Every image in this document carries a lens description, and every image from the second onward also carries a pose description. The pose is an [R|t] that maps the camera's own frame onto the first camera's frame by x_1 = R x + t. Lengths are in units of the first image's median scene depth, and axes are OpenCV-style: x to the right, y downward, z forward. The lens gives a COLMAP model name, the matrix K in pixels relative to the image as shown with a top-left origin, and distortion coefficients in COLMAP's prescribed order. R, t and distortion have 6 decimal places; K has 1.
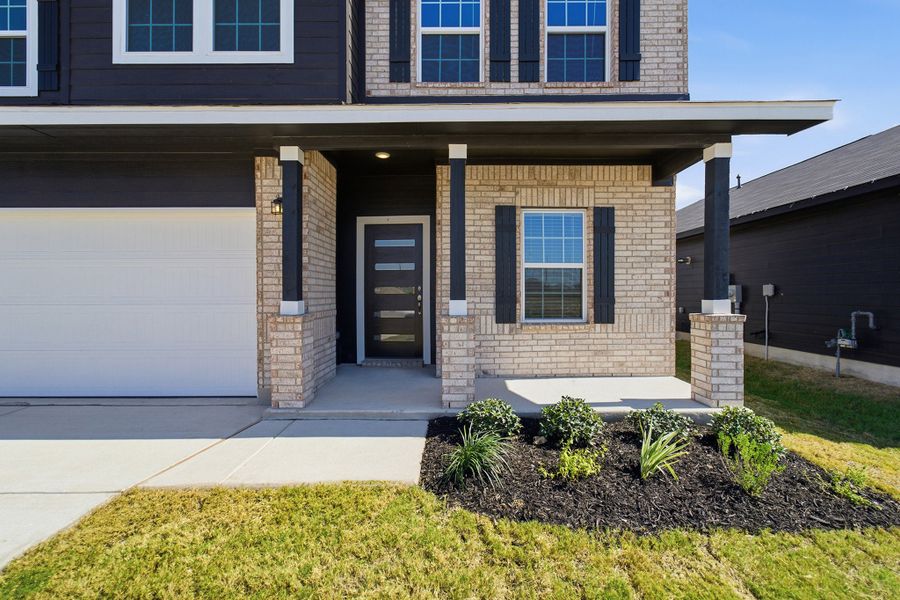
lens RADIAL K [[386.5, 0, 450.0], [0, 386.5, 300.0], [0, 0, 1]] dist [-0.090575, 0.093489]
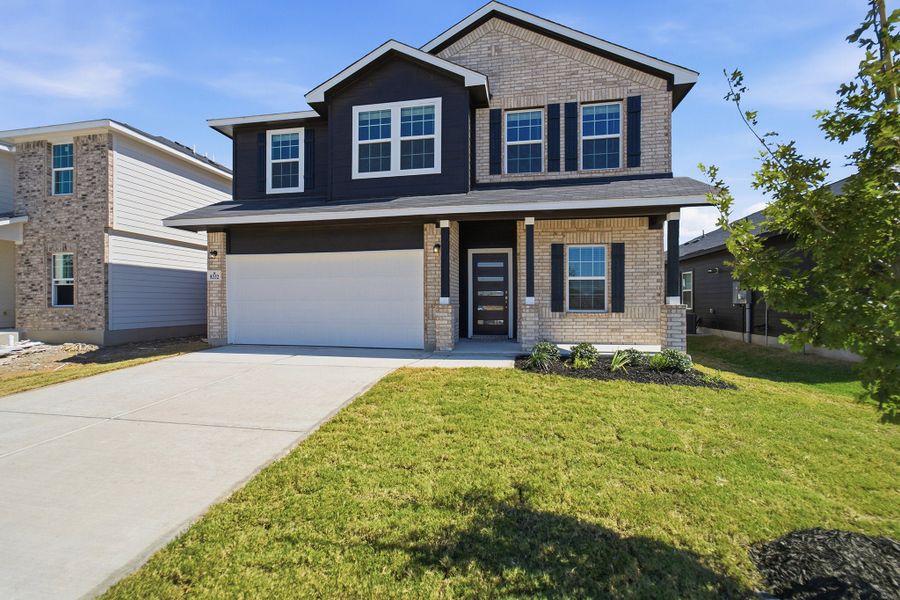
lens RADIAL K [[386.5, 0, 450.0], [0, 386.5, 300.0], [0, 0, 1]] dist [-0.090575, 0.093489]
pose [[0.984687, 0.001365, -0.174325, -0.029561], [-0.004966, 0.999783, -0.020225, 0.044108], [0.174260, 0.020781, 0.984480, -0.770534]]
